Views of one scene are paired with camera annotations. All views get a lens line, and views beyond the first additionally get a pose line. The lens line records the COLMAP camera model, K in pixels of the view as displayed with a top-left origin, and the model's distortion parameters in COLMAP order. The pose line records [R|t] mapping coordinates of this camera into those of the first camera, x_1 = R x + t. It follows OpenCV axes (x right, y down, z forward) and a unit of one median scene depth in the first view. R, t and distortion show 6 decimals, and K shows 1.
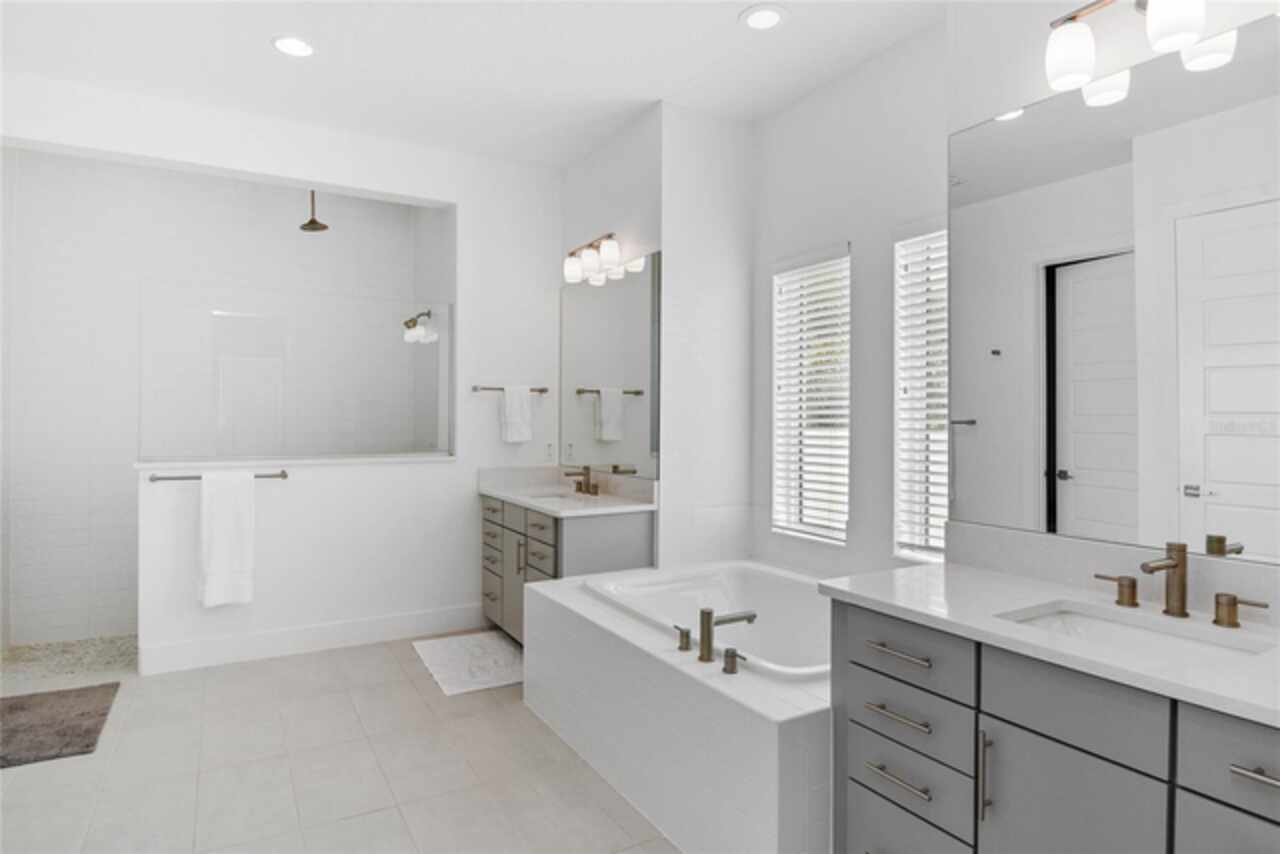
lens RADIAL K [[733.5, 0, 640.0], [0, 733.5, 427.0], [0, 0, 1]] dist [0.001436, -0.000491]
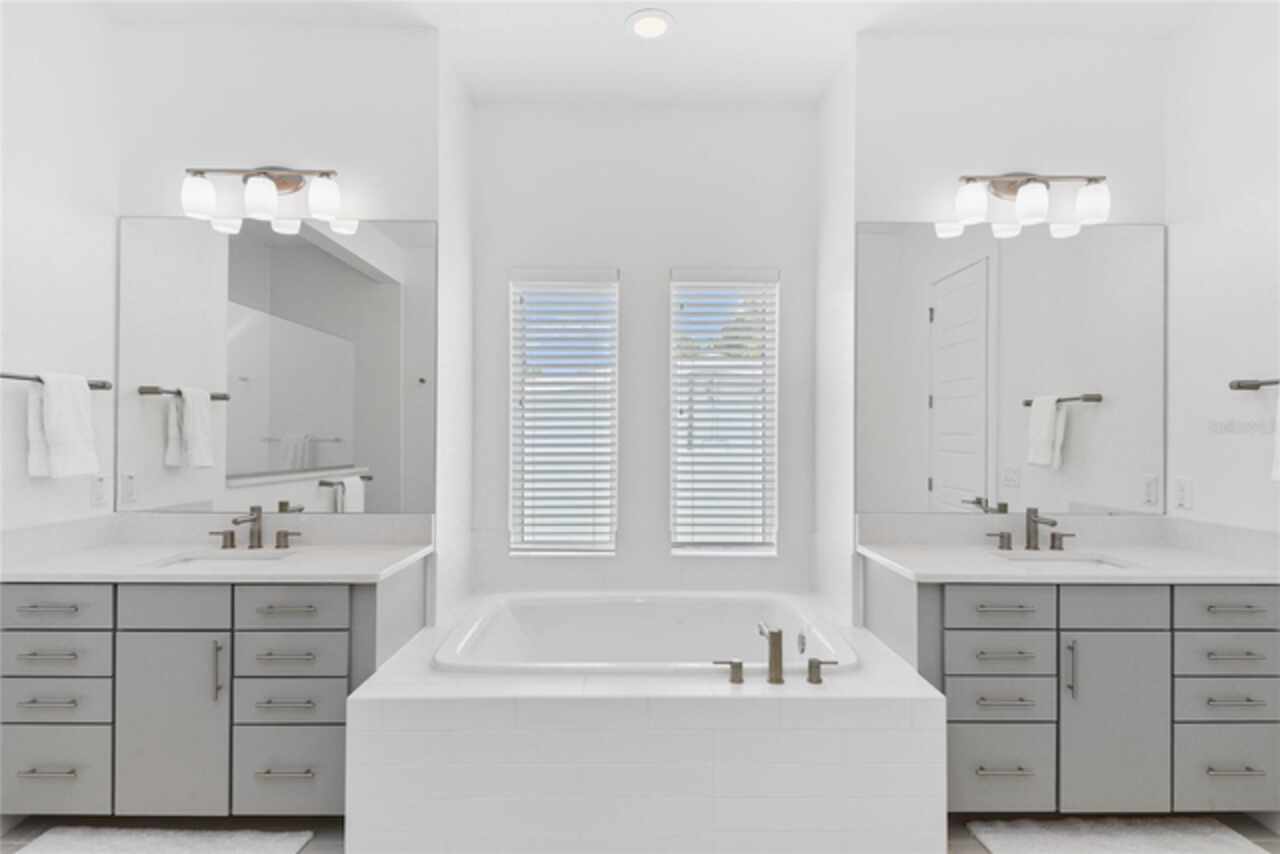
lens RADIAL K [[667.7, 0, 640.0], [0, 667.7, 427.0], [0, 0, 1]] dist [0.001887, 0.000072]
pose [[0.485839, 0.007971, 0.874012, -0.462207], [0.006647, 0.999896, -0.012814, -0.009105], [-0.874023, 0.012035, 0.485735, 0.425774]]
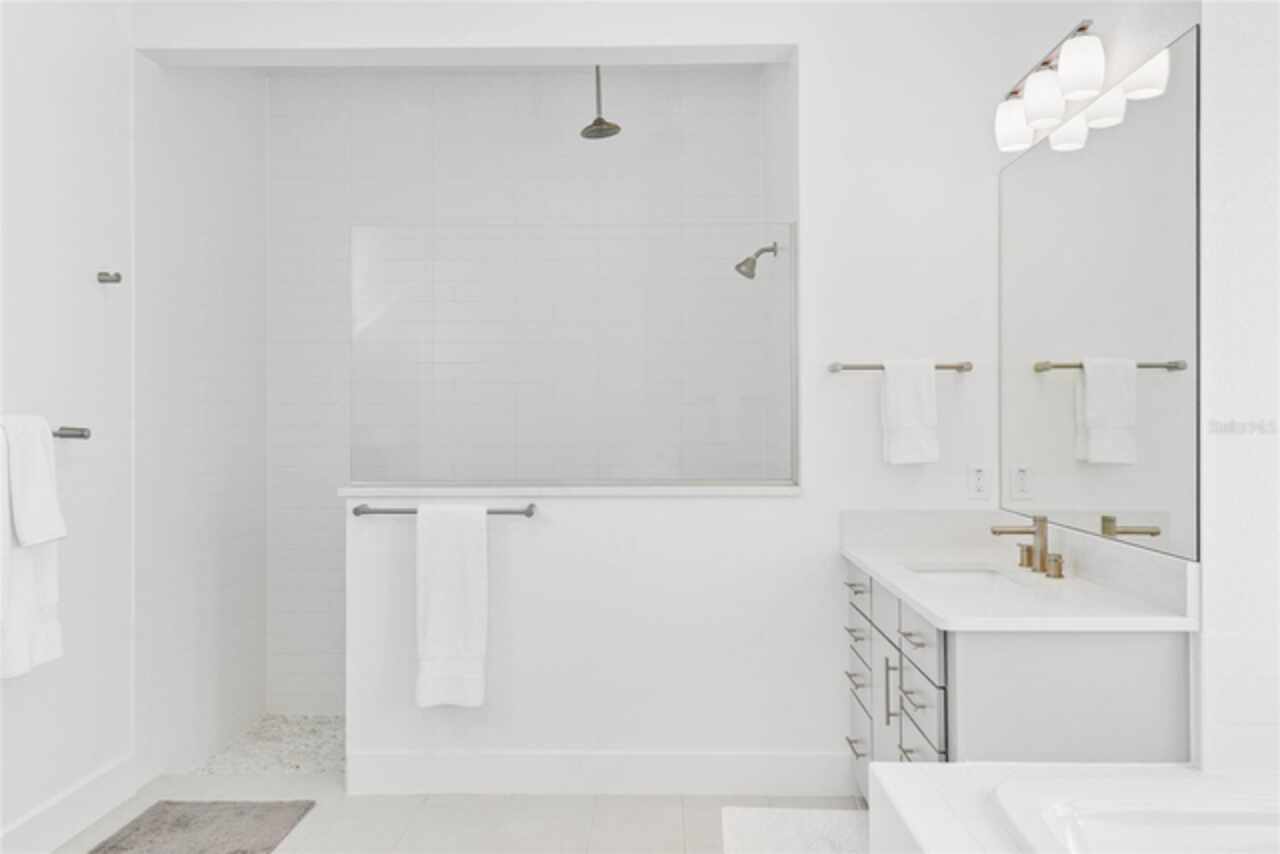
lens RADIAL K [[977.8, 0, 640.0], [0, 977.8, 427.0], [0, 0, 1]] dist [0.042137, -0.006807]
pose [[0.854880, -0.005779, -0.518793, 0.042877], [0.001266, 0.999958, -0.009053, -0.000631], [0.518824, 0.007083, 0.854852, 0.315485]]
